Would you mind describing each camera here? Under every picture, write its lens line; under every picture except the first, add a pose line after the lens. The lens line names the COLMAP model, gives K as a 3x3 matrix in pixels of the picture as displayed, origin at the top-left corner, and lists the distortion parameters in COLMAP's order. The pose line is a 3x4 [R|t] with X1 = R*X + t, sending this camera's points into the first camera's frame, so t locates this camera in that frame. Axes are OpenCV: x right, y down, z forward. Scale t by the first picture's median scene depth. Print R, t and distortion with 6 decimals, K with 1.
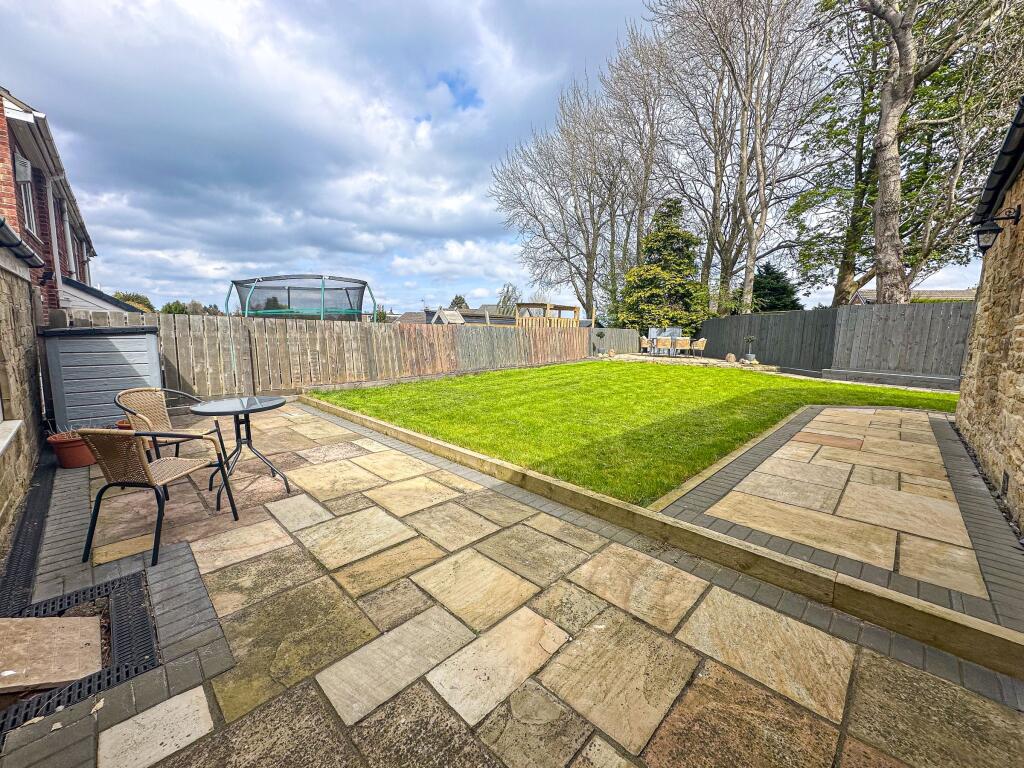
lens RADIAL K [[418.9, 0, 505.0], [0, 418.9, 380.8], [0, 0, 1]] dist [0.001405, 0.000376]
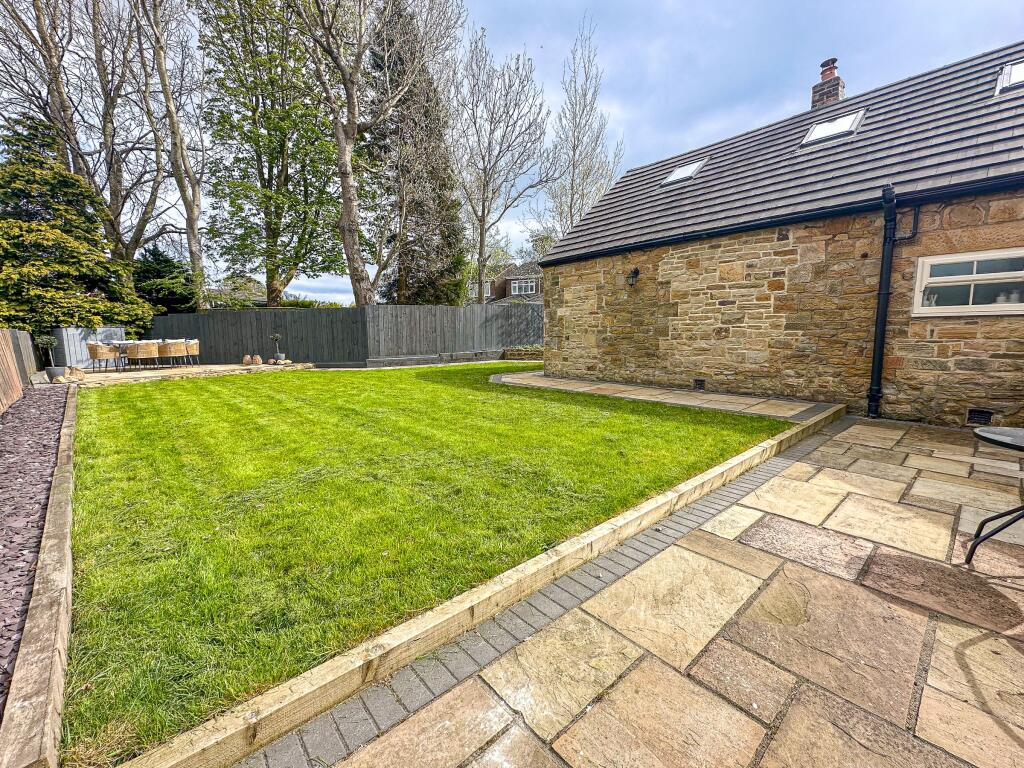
lens RADIAL K [[418.9, 0, 514.3], [0, 418.9, 383.8], [0, 0, 1]] dist [0.001405, 0.000376]
pose [[0.073149, -0.155665, 0.985098, -0.231450], [0.137074, 0.979939, 0.144671, -0.045614], [-0.987856, 0.124449, 0.093019, 0.307238]]
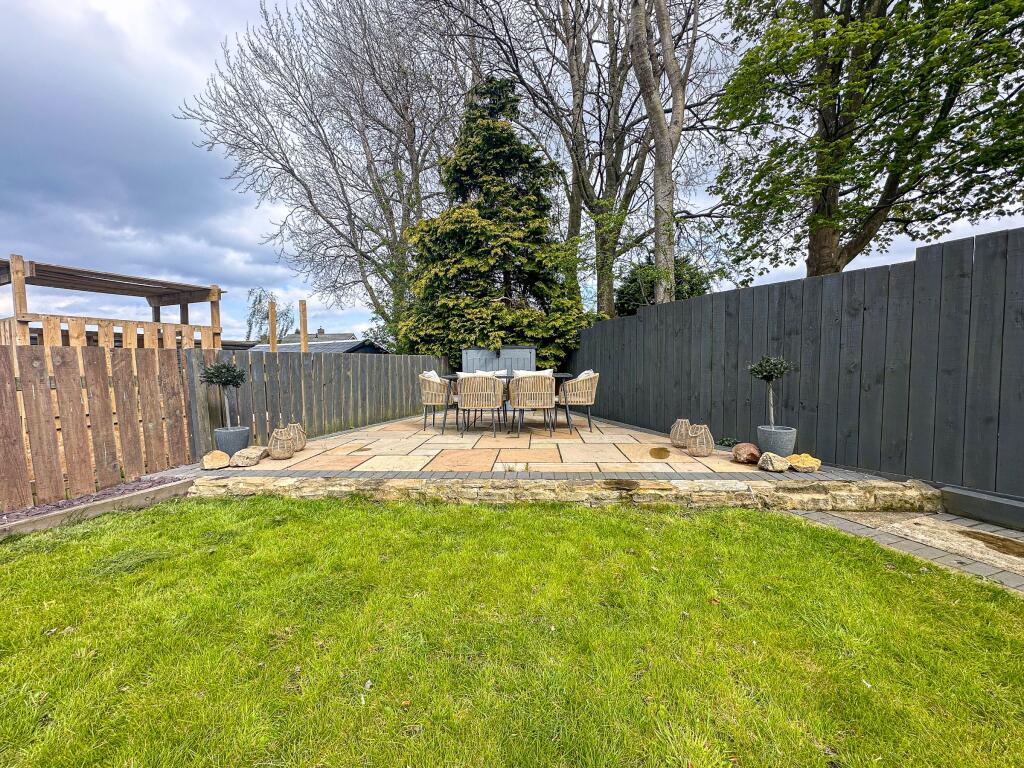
lens RADIAL K [[418.9, 0, 513.0], [0, 418.9, 386.4], [0, 0, 1]] dist [0.001405, 0.000376]
pose [[0.950690, -0.054778, 0.305266, 0.270240], [0.076667, 0.995239, -0.060175, -0.063816], [-0.300517, 0.080612, 0.950364, 0.609076]]
